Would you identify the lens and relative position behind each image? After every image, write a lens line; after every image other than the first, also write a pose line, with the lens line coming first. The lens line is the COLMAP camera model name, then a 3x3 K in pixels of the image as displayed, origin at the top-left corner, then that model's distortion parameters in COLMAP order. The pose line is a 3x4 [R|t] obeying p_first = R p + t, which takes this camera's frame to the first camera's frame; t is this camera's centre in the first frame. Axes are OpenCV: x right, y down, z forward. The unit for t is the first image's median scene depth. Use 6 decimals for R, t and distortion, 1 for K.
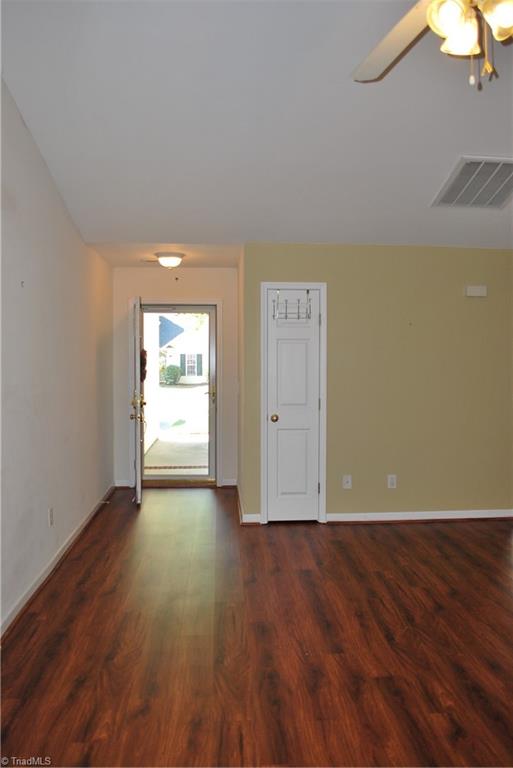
lens RADIAL K [[624.1, 0, 257.5], [0, 624.1, 386.6], [0, 0, 1]] dist [-0.043632, 0.000849]
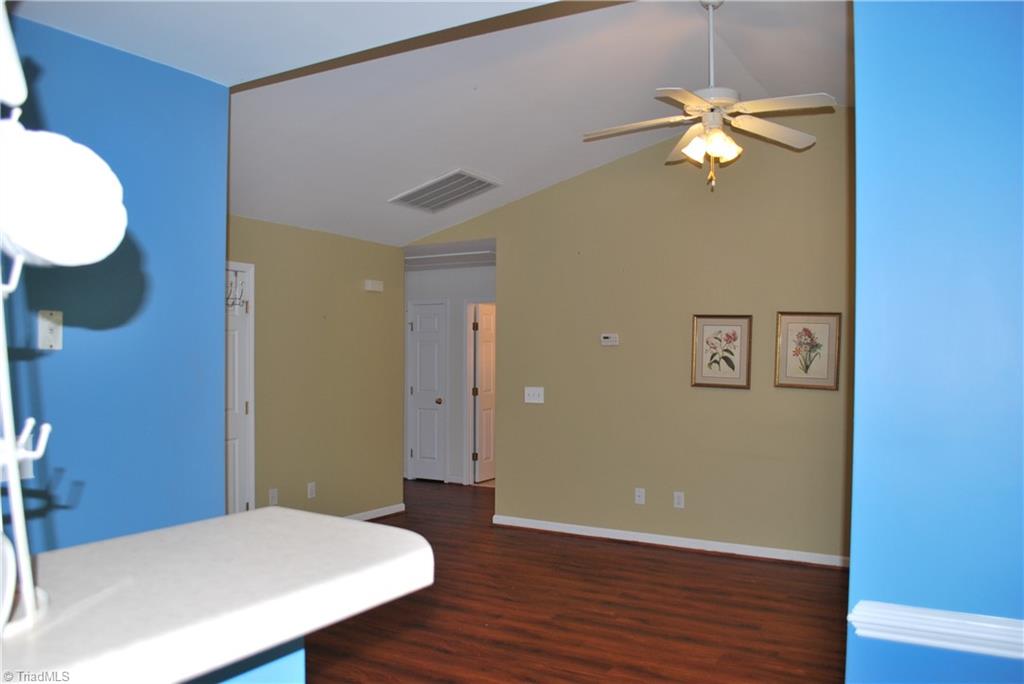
lens RADIAL K [[823.7, 0, 509.6], [0, 823.7, 368.6], [0, 0, 1]] dist [-0.068480, 0.003013]
pose [[0.570323, -0.008957, 0.821371, -0.930506], [0.042804, 0.998906, -0.018828, 0.017377], [-0.820304, 0.045896, 0.570083, 0.126933]]
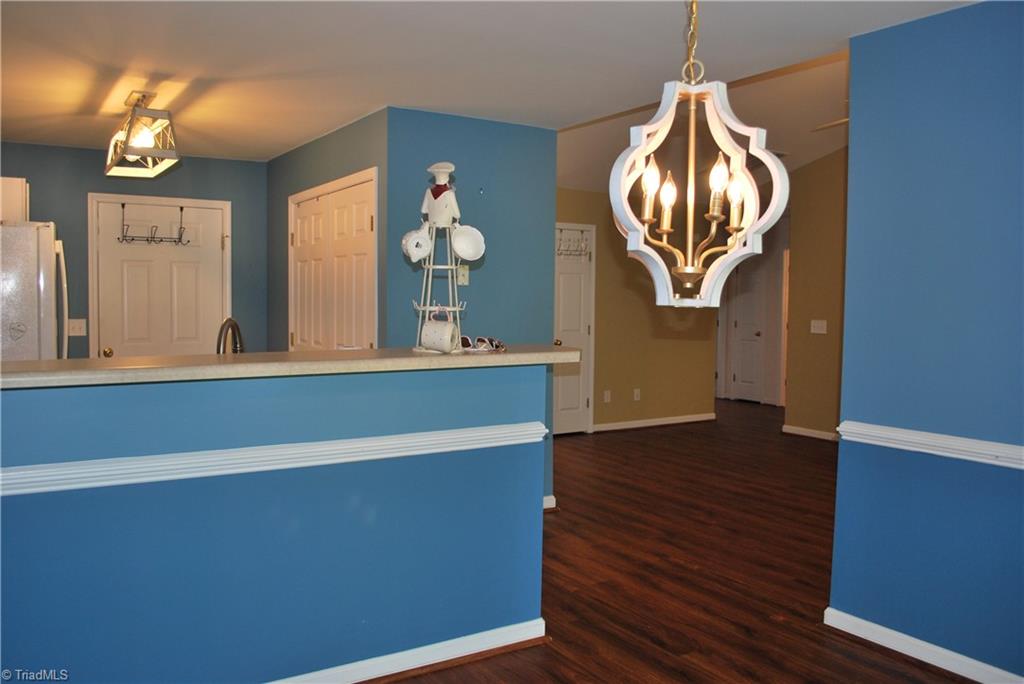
lens RADIAL K [[817.8, 0, 512.0], [0, 817.8, 342.0], [0, 0, 1]] dist [-0.062986, -0.000007]
pose [[0.872093, -0.017707, 0.489019, -1.187055], [0.016442, 0.999841, 0.006881, 0.058407], [-0.489063, 0.002040, 0.872246, -0.390611]]
